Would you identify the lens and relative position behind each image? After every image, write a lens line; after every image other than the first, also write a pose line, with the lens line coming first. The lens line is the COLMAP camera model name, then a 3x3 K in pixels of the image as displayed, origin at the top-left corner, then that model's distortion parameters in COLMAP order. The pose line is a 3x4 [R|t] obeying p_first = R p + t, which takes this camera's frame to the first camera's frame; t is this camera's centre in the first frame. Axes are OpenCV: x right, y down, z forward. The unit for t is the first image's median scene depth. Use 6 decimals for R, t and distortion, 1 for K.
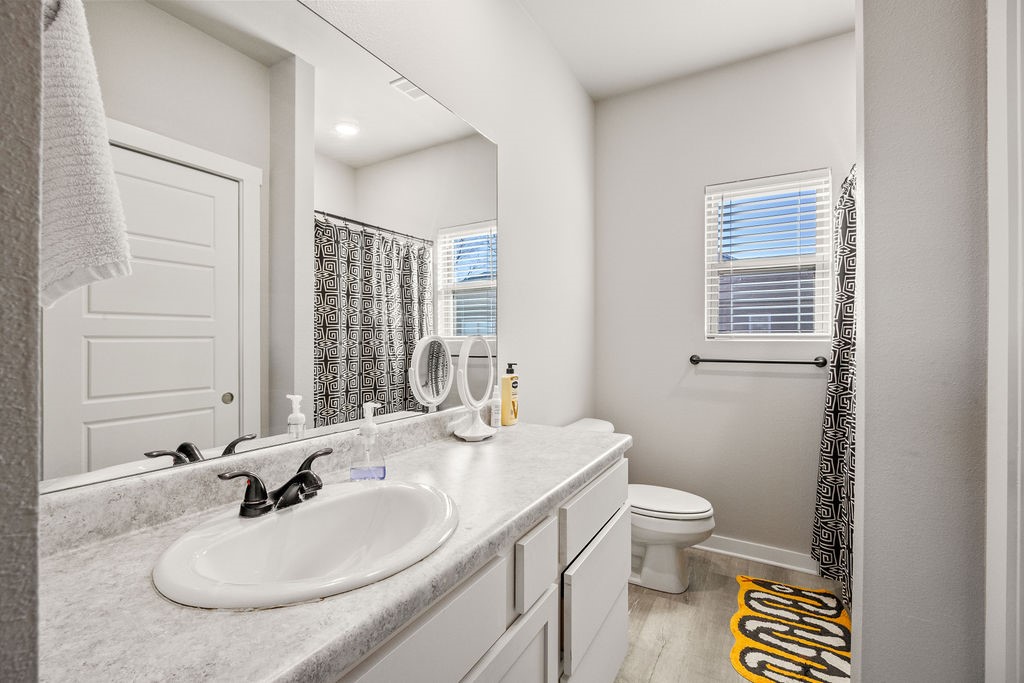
lens RADIAL K [[439.9, 0, 511.5], [0, 439.9, 339.8], [0, 0, 1]] dist [-0.012776, -0.000141]
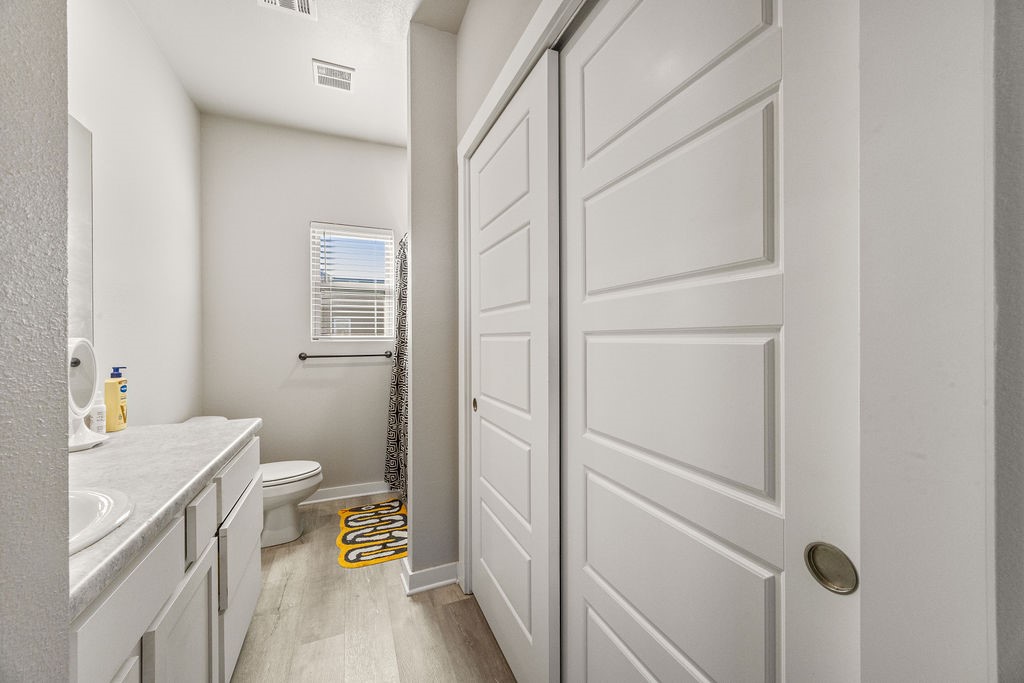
lens RADIAL K [[389.9, 0, 511.3], [0, 389.9, 338.1], [0, 0, 1]] dist [-0.003177, -0.000044]
pose [[0.597069, -0.003975, 0.802180, -0.162438], [0.005754, 0.999983, 0.000672, -0.005810], [-0.802169, 0.004214, 0.597082, -0.201628]]
